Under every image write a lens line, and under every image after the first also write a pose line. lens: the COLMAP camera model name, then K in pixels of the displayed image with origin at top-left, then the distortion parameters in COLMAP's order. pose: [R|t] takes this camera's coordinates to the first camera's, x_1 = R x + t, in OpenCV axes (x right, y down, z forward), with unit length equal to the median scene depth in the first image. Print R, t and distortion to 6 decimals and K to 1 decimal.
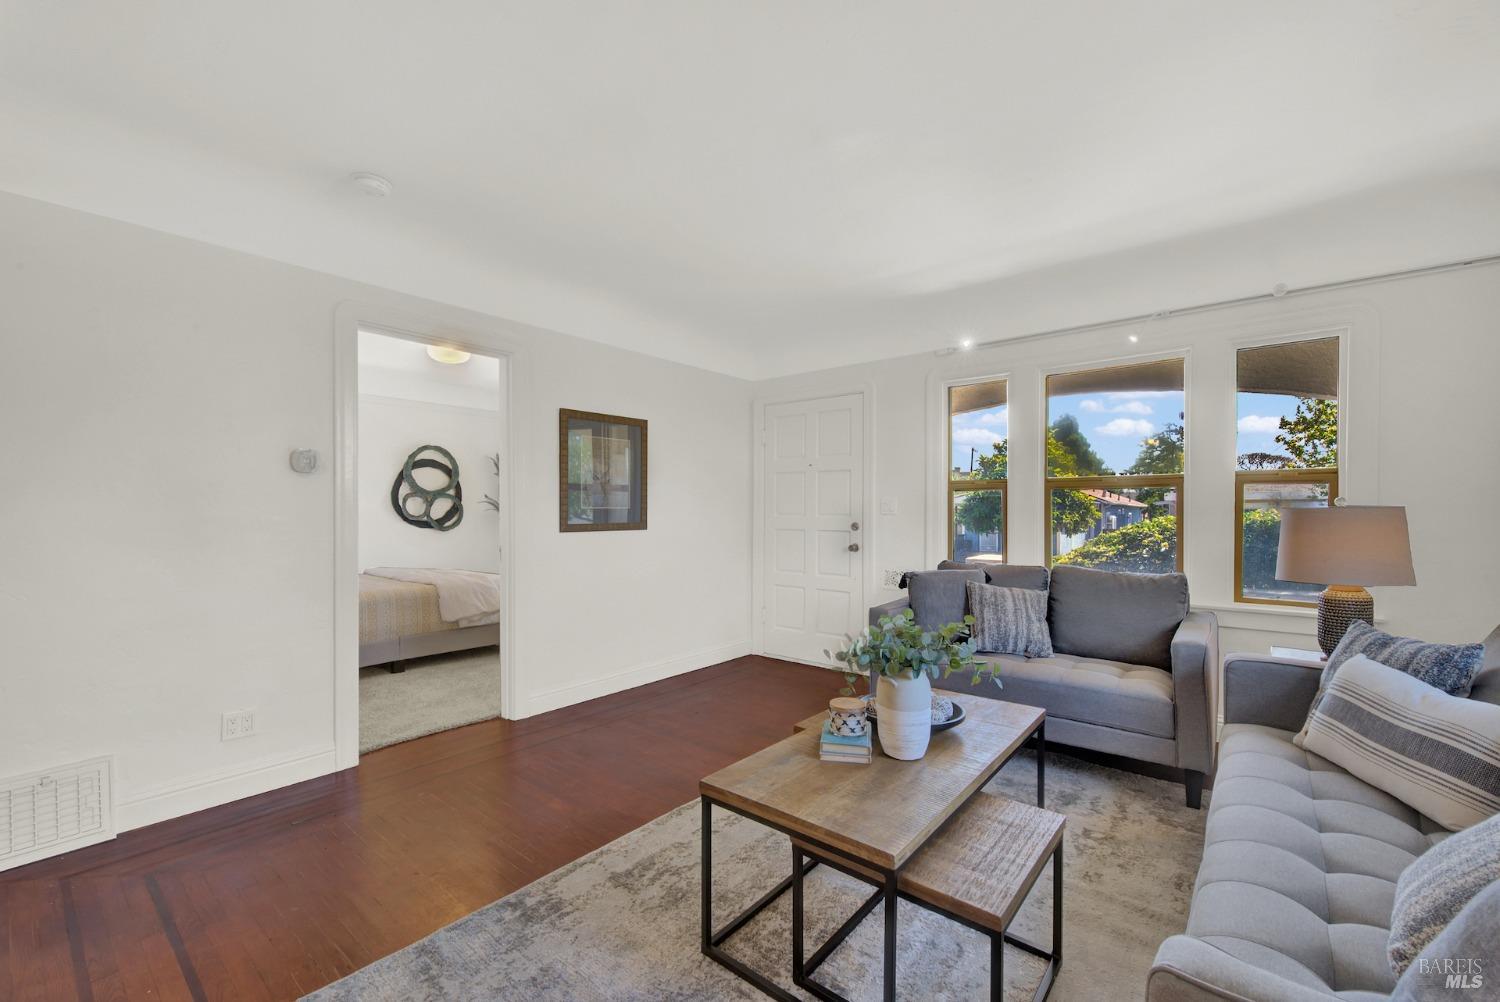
lens RADIAL K [[609.3, 0, 752.9], [0, 609.3, 510.5], [0, 0, 1]] dist [0.002582, -0.002523]
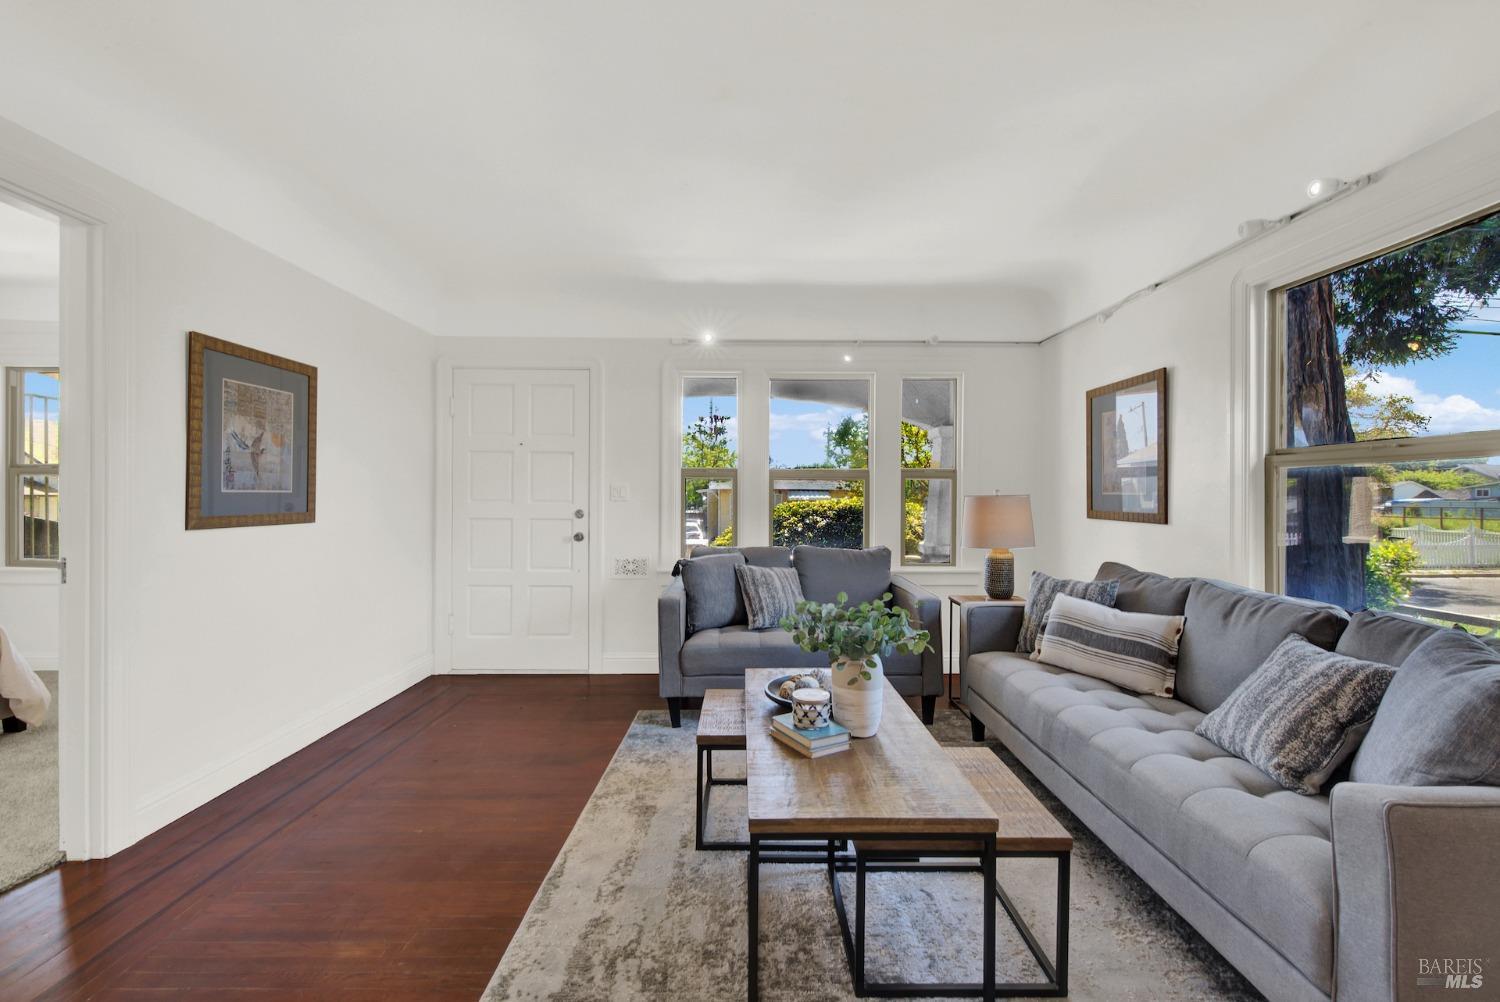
lens RADIAL K [[609.3, 0, 755.0], [0, 609.3, 495.8], [0, 0, 1]] dist [0.002582, -0.002523]
pose [[0.769952, 0.004819, 0.638083, -0.271839], [-0.004045, 0.999988, -0.002671, 0.000118], [-0.638088, -0.000524, 0.769963, 0.153415]]
